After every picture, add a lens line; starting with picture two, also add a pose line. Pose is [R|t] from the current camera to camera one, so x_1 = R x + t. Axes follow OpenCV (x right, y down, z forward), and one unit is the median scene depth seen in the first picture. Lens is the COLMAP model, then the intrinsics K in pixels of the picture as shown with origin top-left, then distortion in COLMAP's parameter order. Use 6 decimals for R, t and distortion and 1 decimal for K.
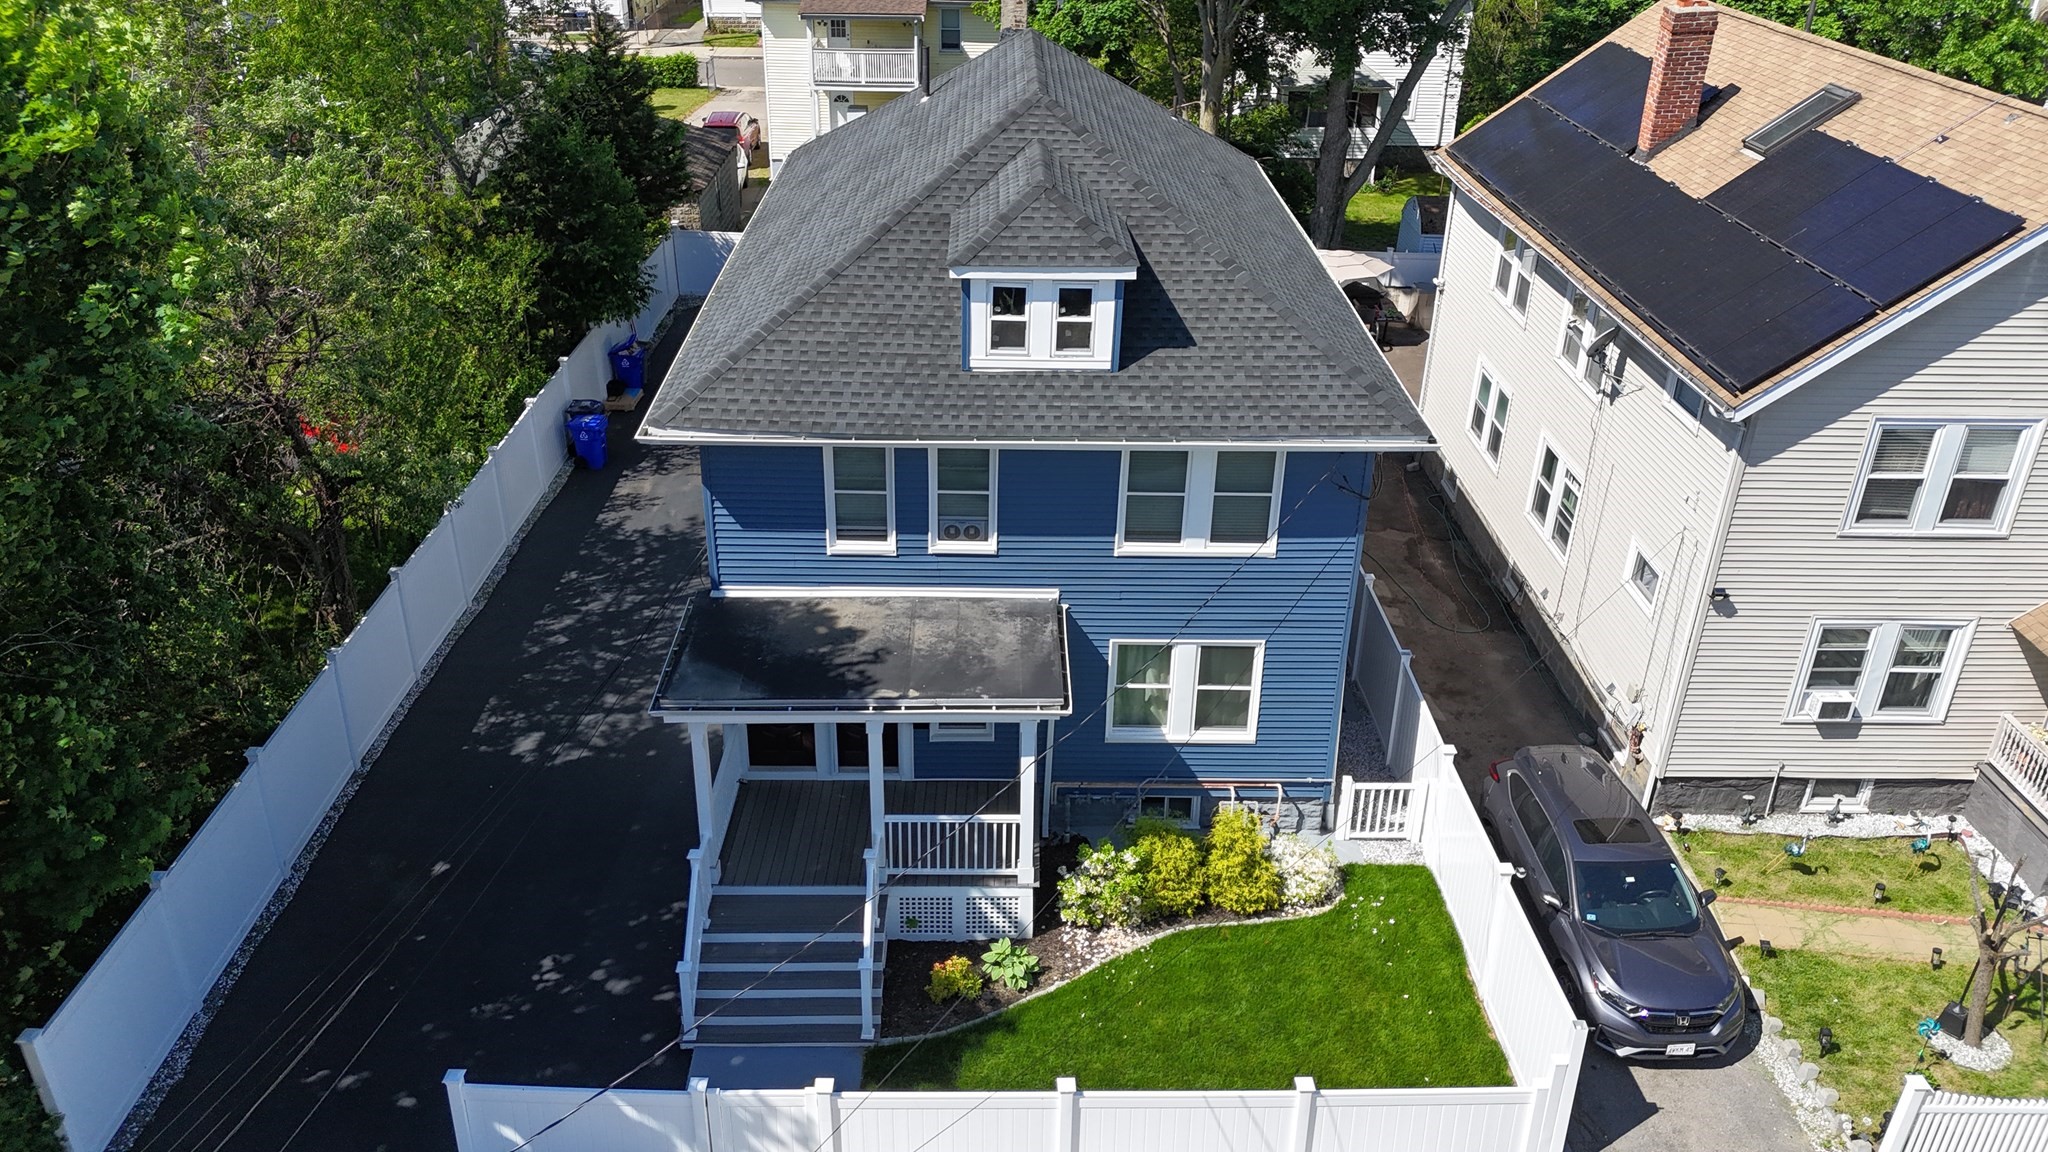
lens RADIAL K [[1532.4, 0, 1028.4], [0, 1532.4, 571.8], [0, 0, 1]] dist [-0.000205, -0.006434]
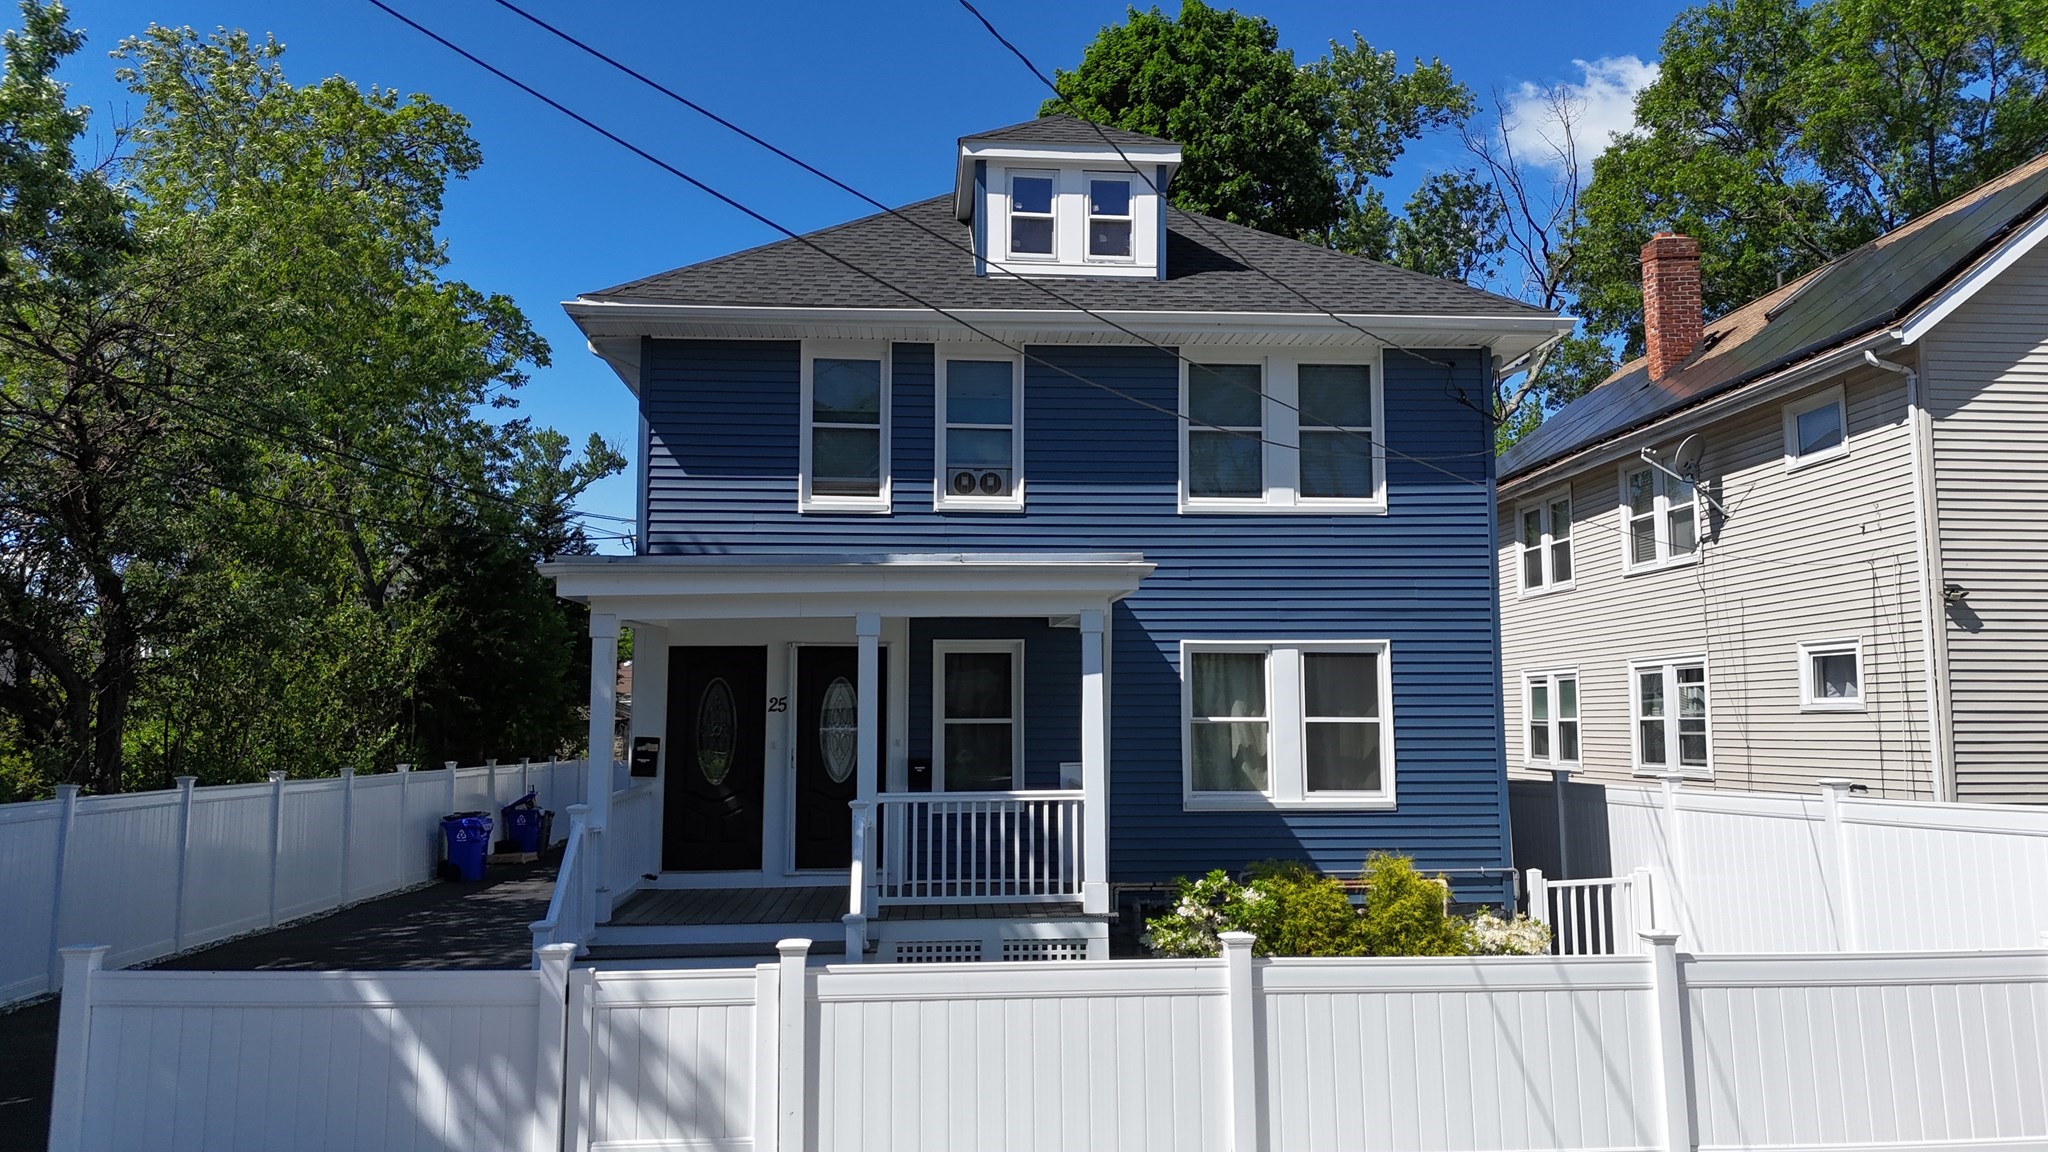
lens RADIAL K [[1532.4, 0, 1016.3], [0, 1532.4, 568.6], [0, 0, 1]] dist [-0.000205, -0.006434]
pose [[0.998153, -0.016328, 0.058515, -0.069718], [0.046578, 0.824065, -0.564577, 0.441806], [-0.039002, 0.566260, 0.823303, 0.397731]]
